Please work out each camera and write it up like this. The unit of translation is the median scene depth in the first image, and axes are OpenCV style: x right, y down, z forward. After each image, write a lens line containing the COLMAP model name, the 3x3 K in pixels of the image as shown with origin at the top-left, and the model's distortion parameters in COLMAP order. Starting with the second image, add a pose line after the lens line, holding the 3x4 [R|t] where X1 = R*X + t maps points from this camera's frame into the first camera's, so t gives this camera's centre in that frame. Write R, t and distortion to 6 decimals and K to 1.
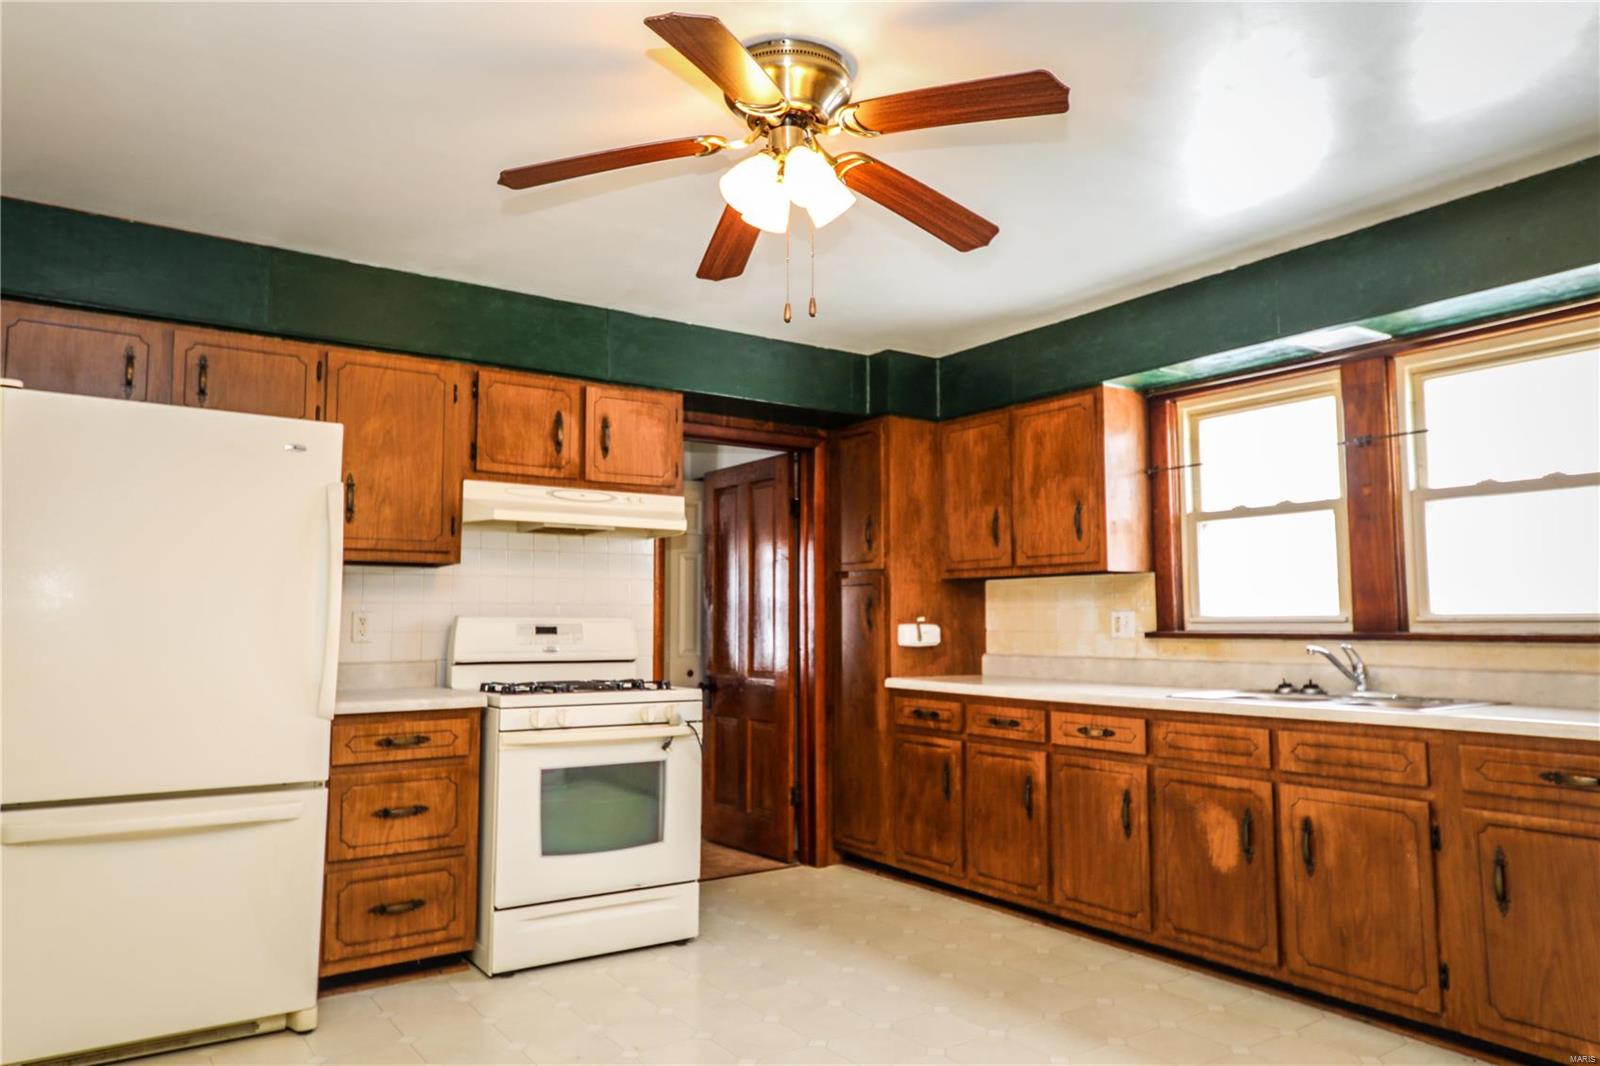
lens RADIAL K [[1067.7, 0, 769.4], [0, 1067.7, 531.7], [0, 0, 1]] dist [0.014846, 0.012211]
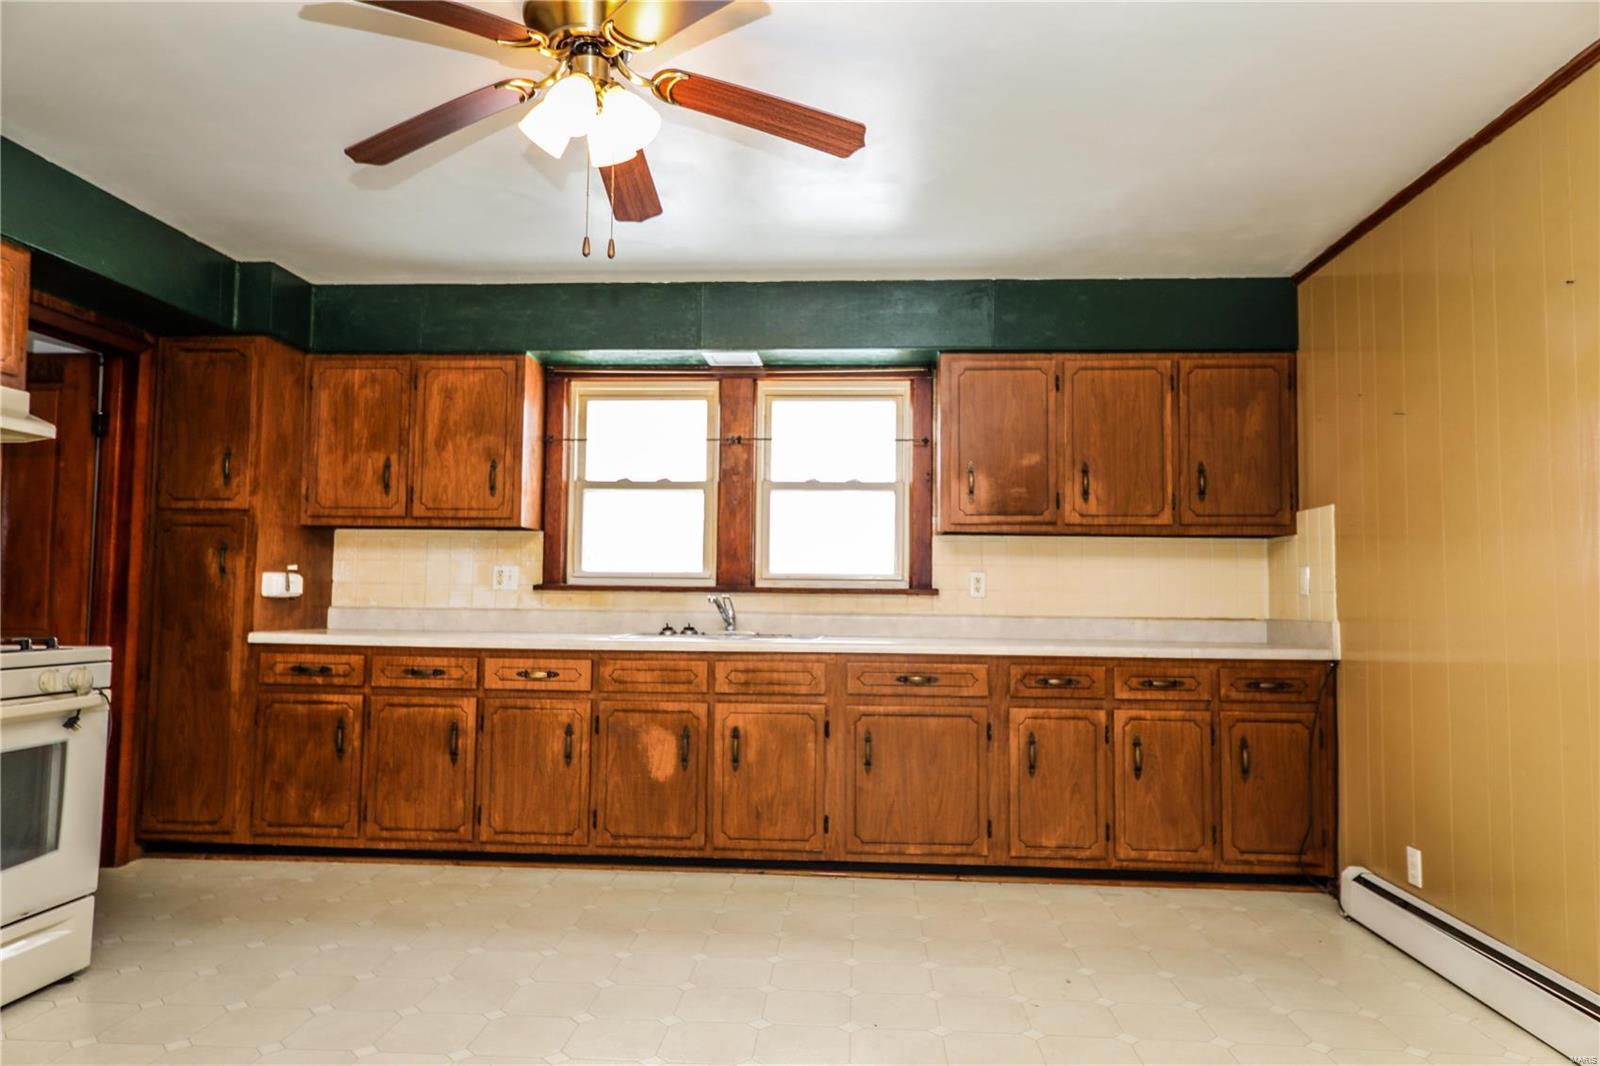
lens RADIAL K [[1067.7, 0, 747.5], [0, 1067.7, 529.4], [0, 0, 1]] dist [0.014846, 0.012211]
pose [[0.617369, 0.059677, 0.784407, -0.410135], [-0.083129, 0.996485, -0.010385, 0.032929], [-0.782270, -0.058796, 0.620159, 0.163472]]
